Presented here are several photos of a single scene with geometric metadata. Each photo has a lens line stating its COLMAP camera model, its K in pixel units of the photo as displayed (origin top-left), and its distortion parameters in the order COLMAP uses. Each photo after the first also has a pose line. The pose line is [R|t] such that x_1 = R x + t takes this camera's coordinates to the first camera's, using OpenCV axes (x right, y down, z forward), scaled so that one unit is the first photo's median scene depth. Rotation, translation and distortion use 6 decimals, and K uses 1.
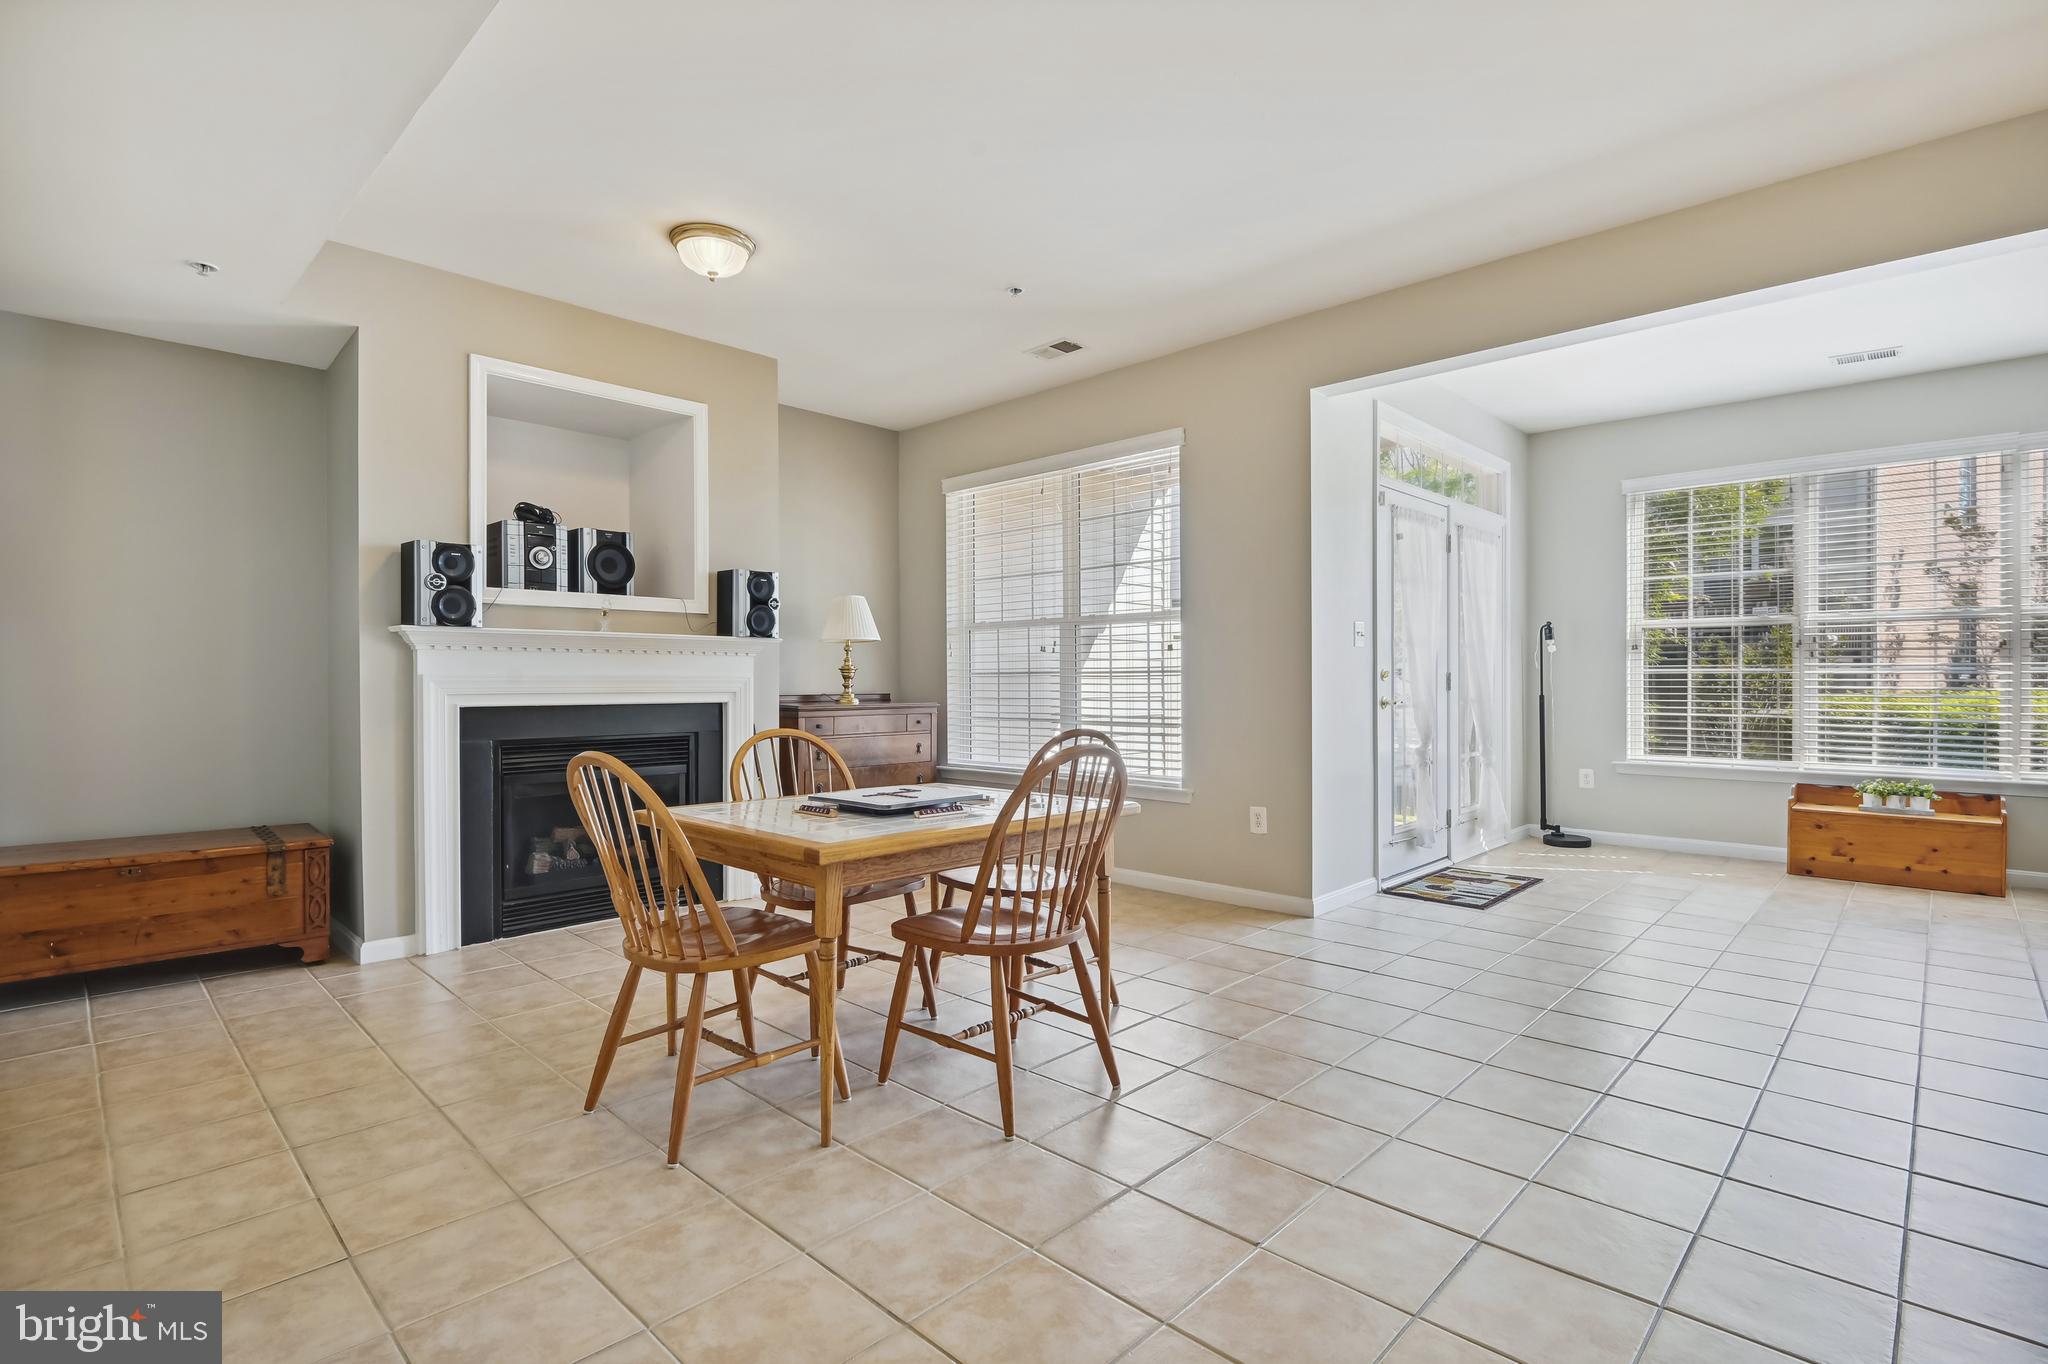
lens RADIAL K [[946.2, 0, 1028.9], [0, 946.2, 684.5], [0, 0, 1]] dist [-0.010892, -0.000087]
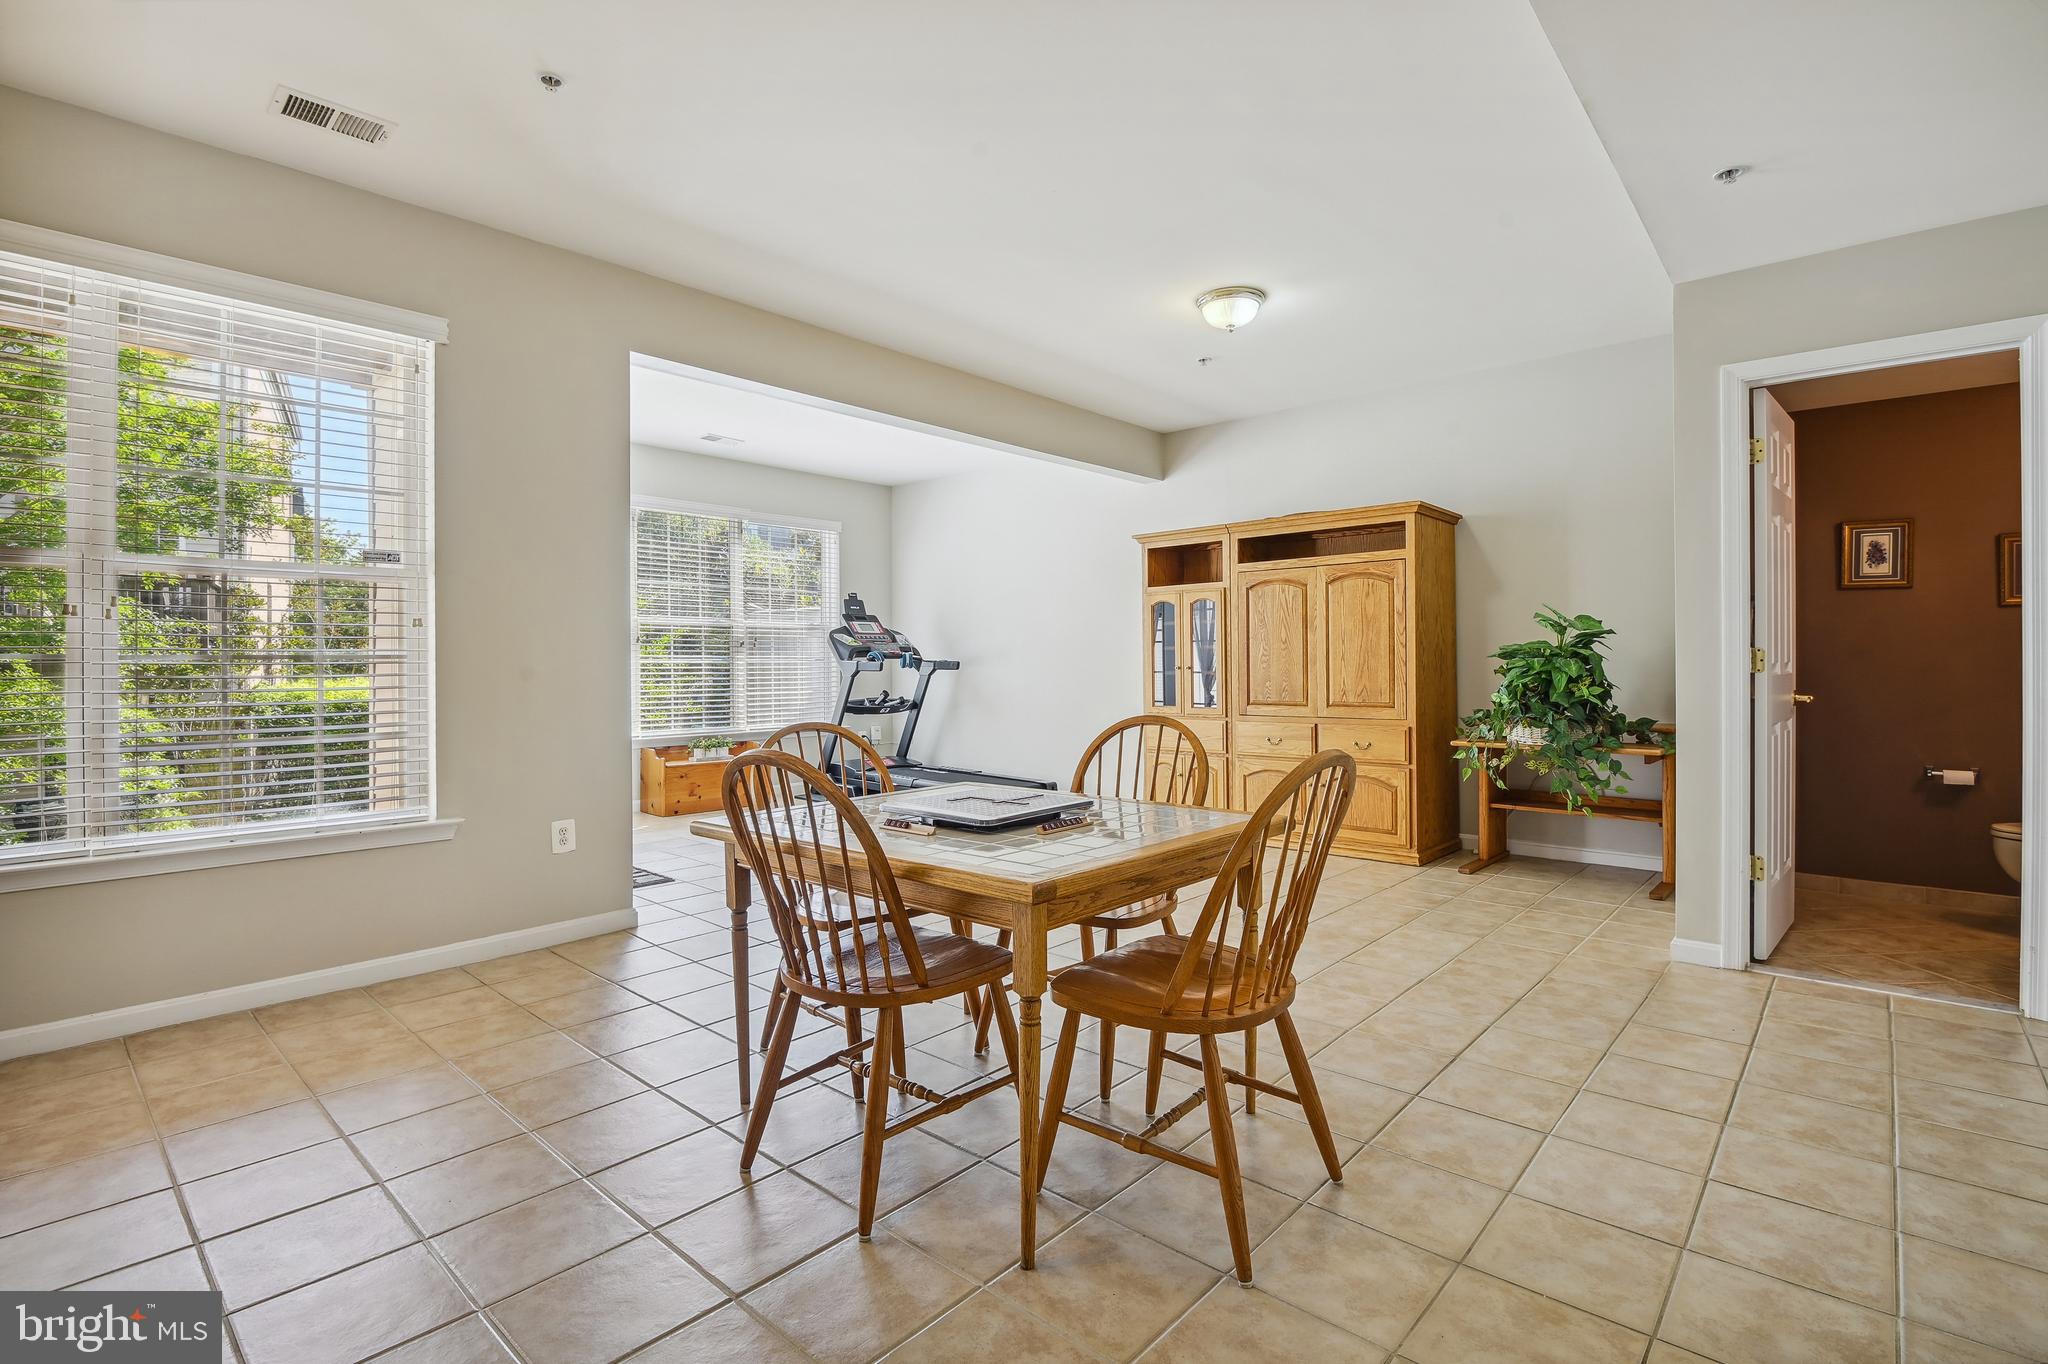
lens RADIAL K [[946.2, 0, 1029.2], [0, 946.2, 667.8], [0, 0, 1]] dist [-0.010892, -0.000087]
pose [[-0.021315, -0.002236, 0.999770, -0.900829], [0.010712, 0.999940, 0.002465, -0.005160], [-0.999715, 0.010762, -0.021290, 0.909231]]
